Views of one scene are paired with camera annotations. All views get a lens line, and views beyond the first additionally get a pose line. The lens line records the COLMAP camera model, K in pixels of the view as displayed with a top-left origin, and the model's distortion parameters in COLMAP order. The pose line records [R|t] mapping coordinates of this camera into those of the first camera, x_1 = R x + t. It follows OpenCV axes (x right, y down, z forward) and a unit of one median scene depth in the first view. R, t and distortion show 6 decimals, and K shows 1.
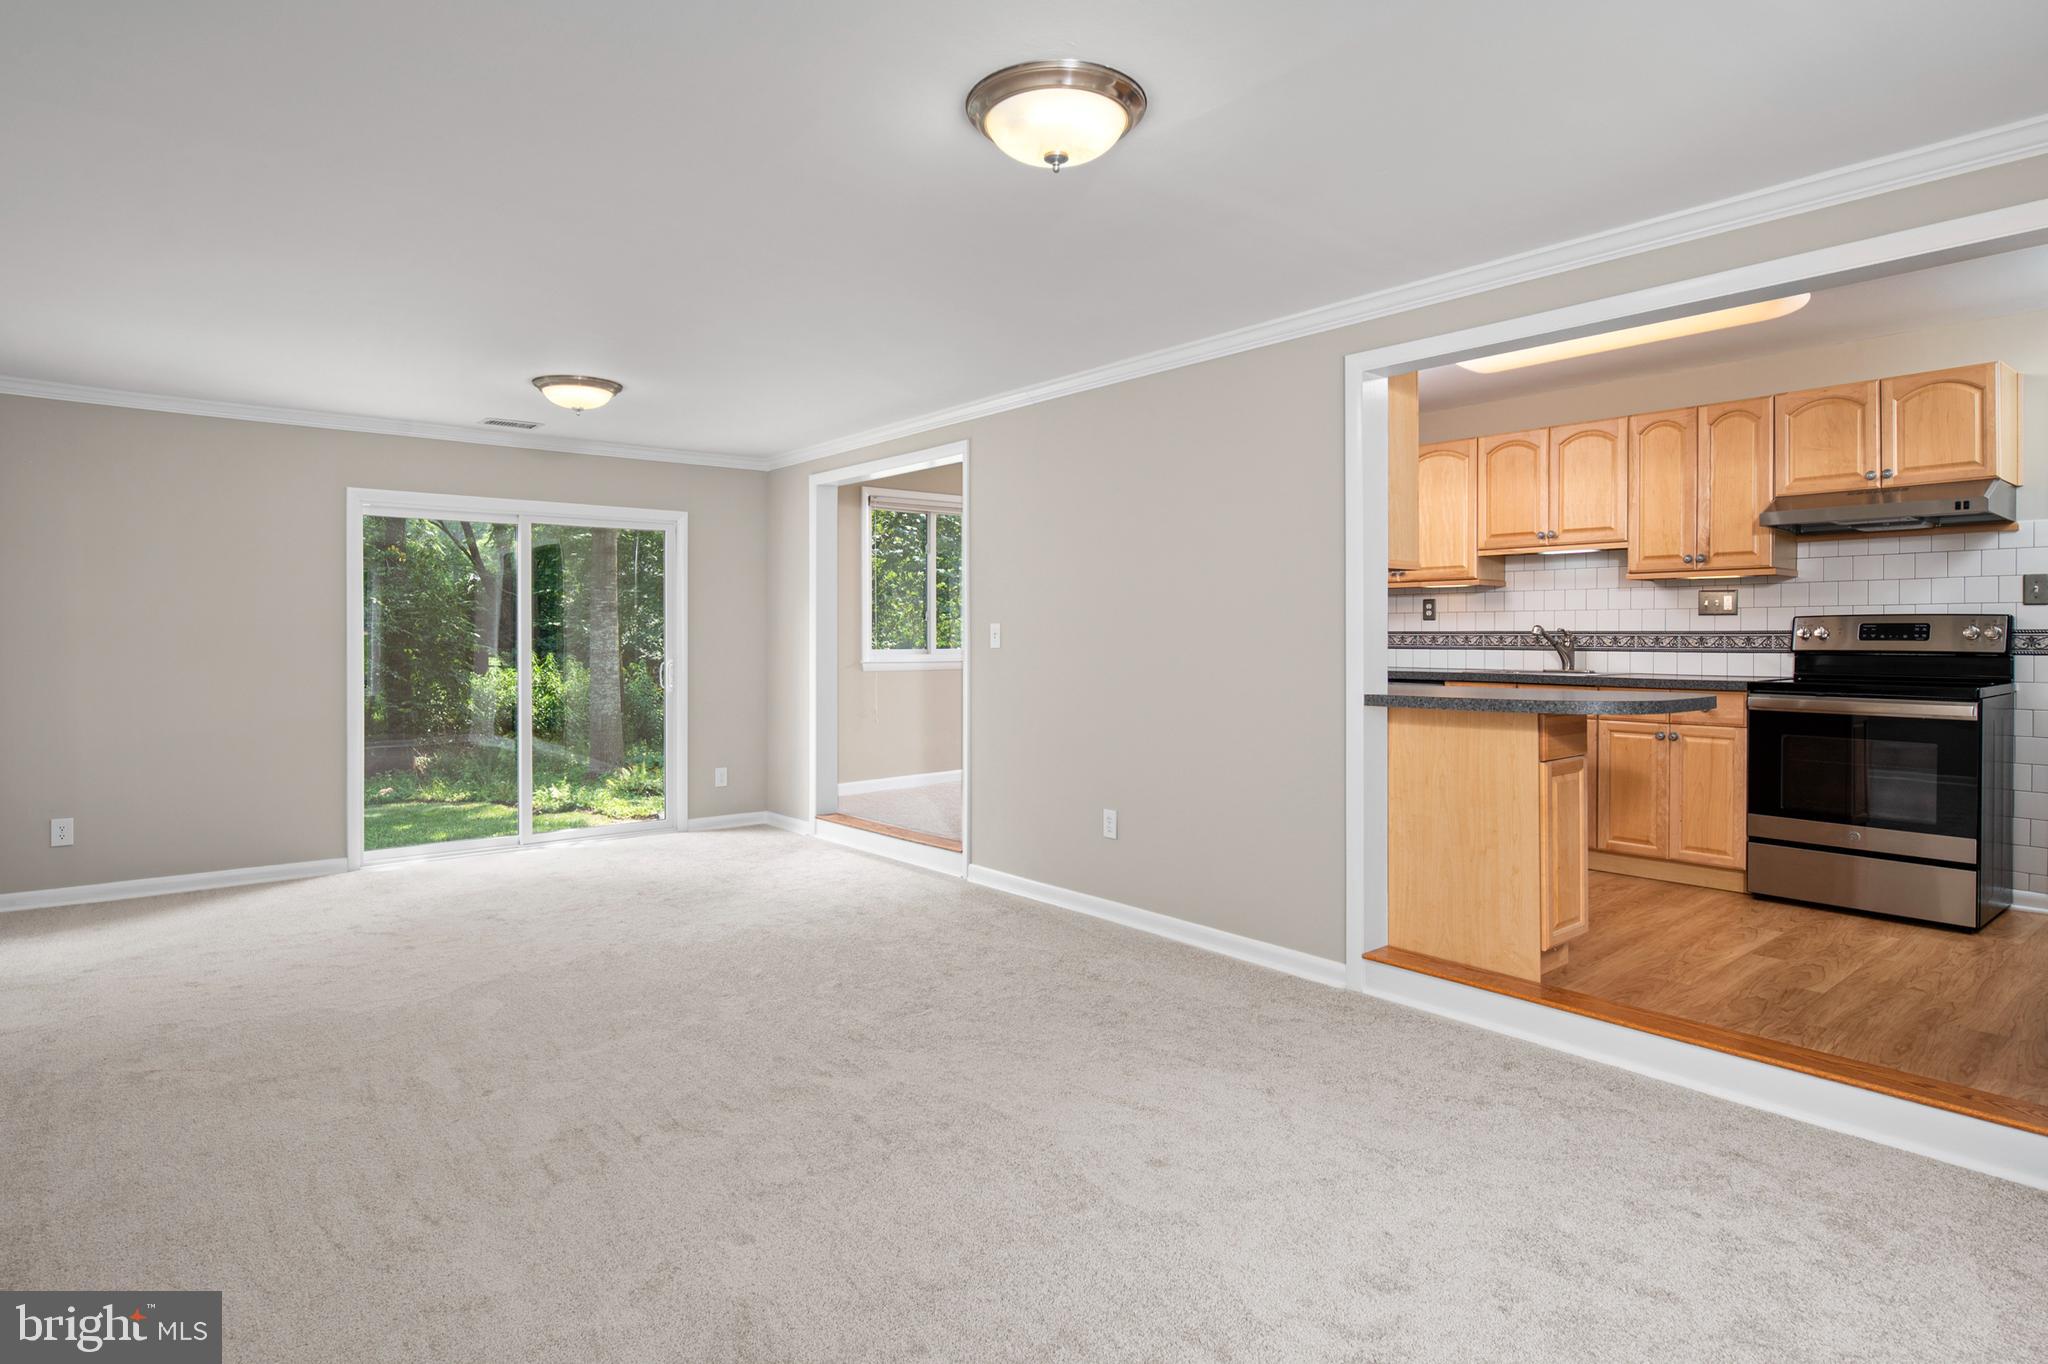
lens RADIAL K [[1107.8, 0, 1024.0], [0, 1107.8, 682.0], [0, 0, 1]] dist [0.002426, -0.009640]
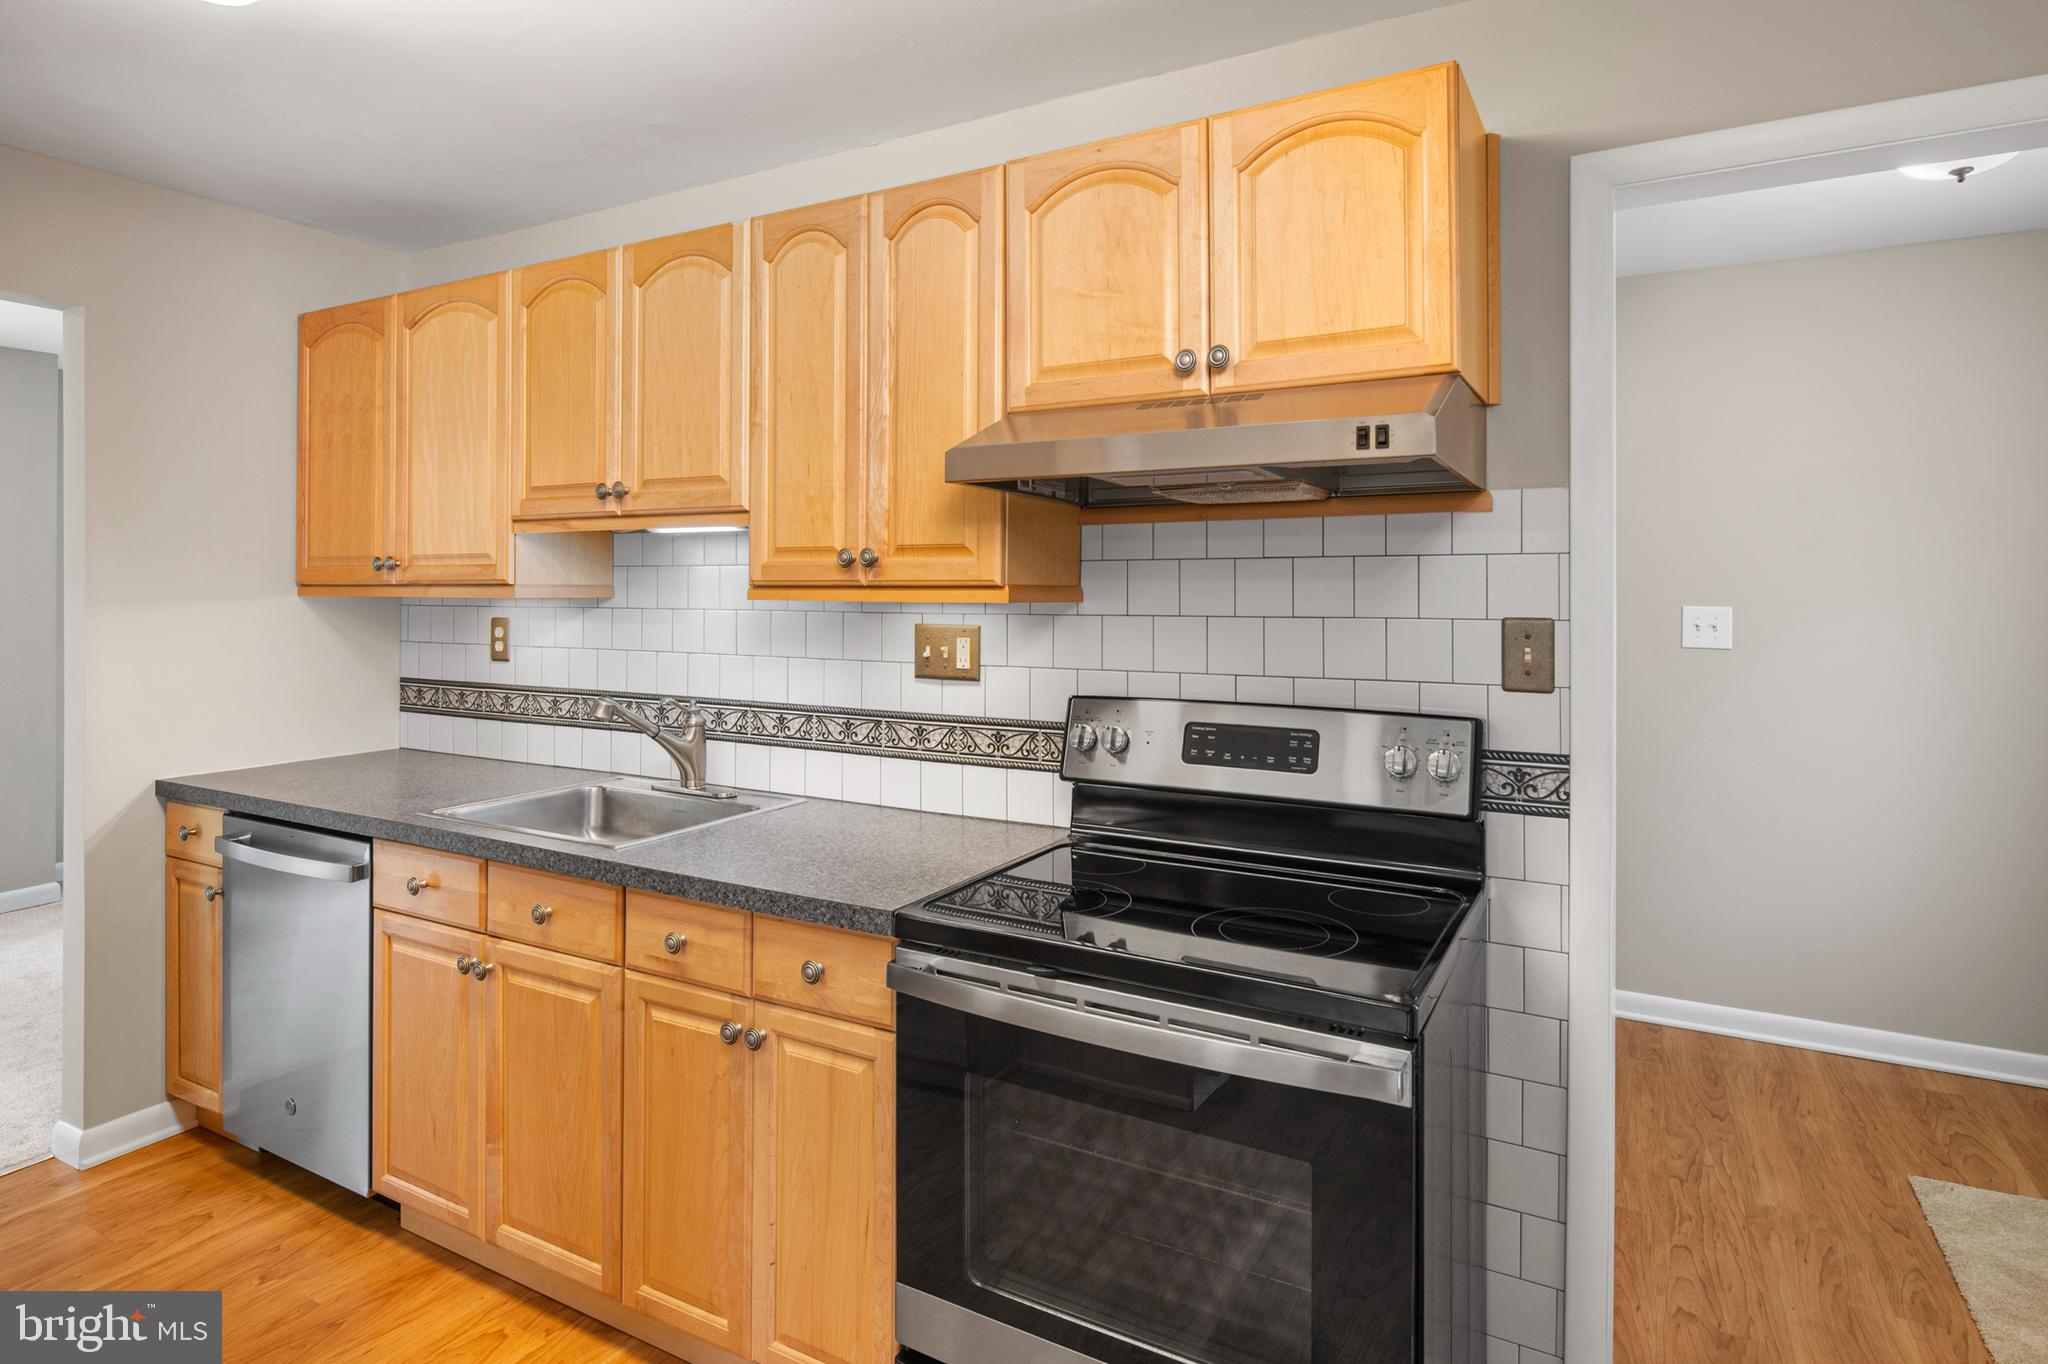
lens RADIAL K [[1115.0, 0, 1018.5], [0, 1115.0, 645.3], [0, 0, 1]] dist [-0.005562, -0.002000]
pose [[0.932603, -0.017415, 0.360483, 0.540311], [0.014491, 0.999837, 0.010811, -0.086970], [-0.360613, -0.004858, 0.932703, 0.622611]]
